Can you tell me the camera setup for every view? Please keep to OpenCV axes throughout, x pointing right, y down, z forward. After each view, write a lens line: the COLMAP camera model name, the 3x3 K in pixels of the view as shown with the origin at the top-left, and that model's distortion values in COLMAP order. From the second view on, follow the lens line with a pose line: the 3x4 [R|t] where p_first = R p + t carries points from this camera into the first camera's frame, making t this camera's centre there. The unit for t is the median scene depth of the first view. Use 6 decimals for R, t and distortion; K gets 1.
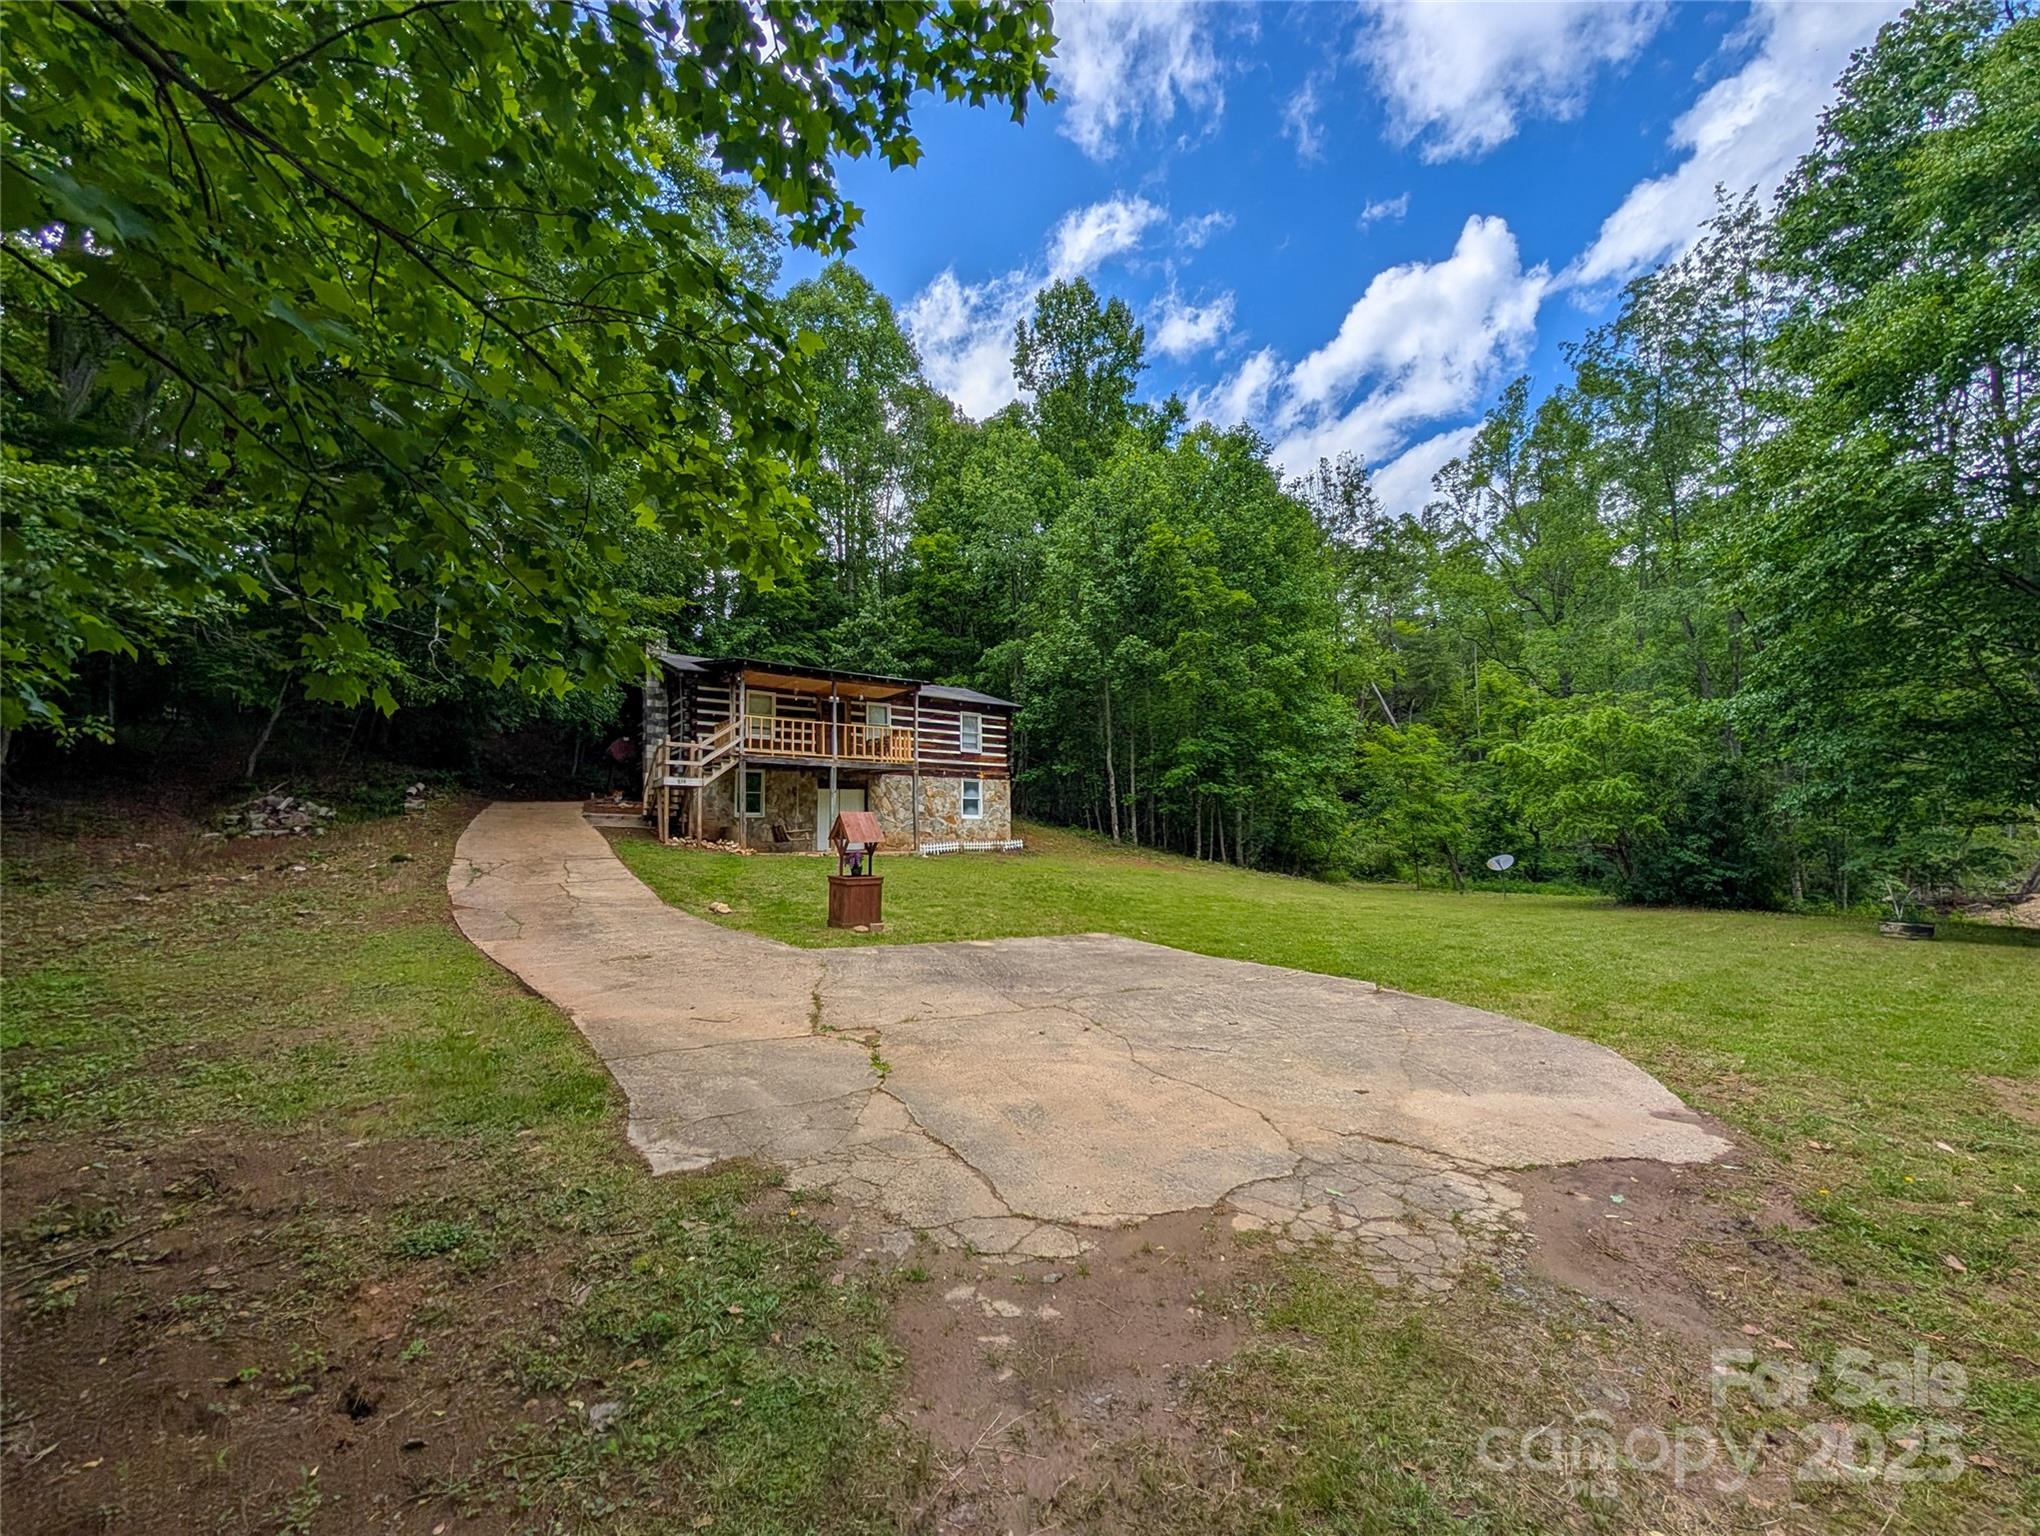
lens RADIAL K [[802.1, 0, 1012.2], [0, 802.1, 779.2], [0, 0, 1]] dist [0.000051, 0.000066]
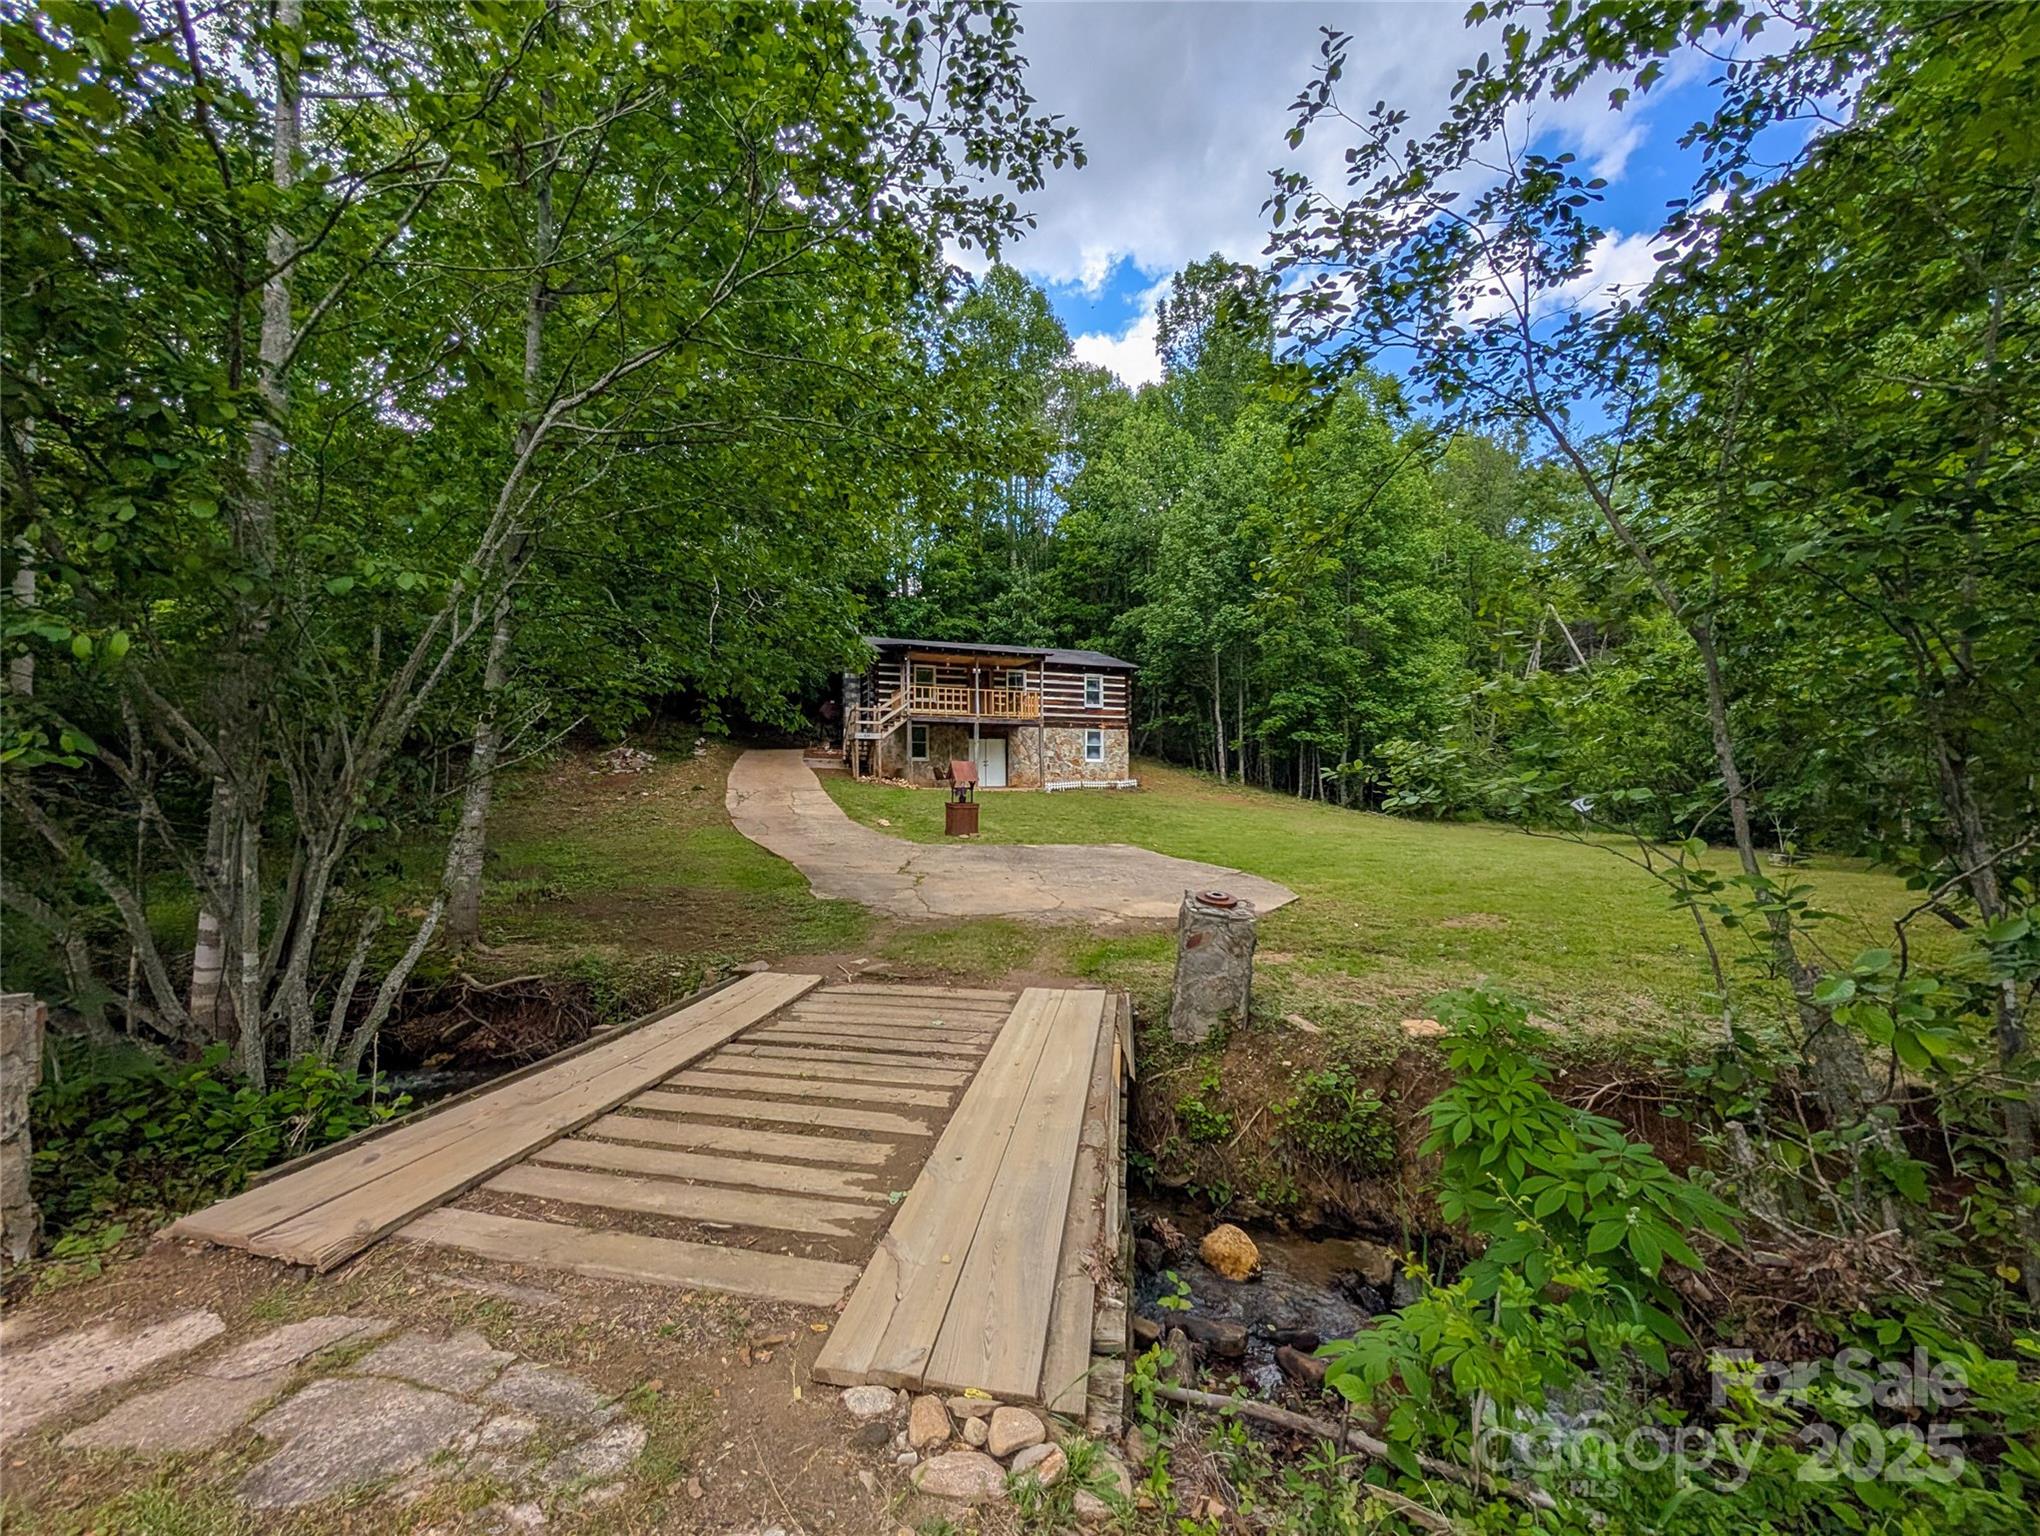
lens RADIAL K [[802.1, 0, 1012.2], [0, 802.1, 779.2], [0, 0, 1]] dist [0.000051, 0.000066]
pose [[0.969558, 0.008681, -0.244708, 0.129171], [0.010246, 0.997058, 0.075964, -0.018790], [0.244648, -0.076159, 0.966616, -0.214969]]
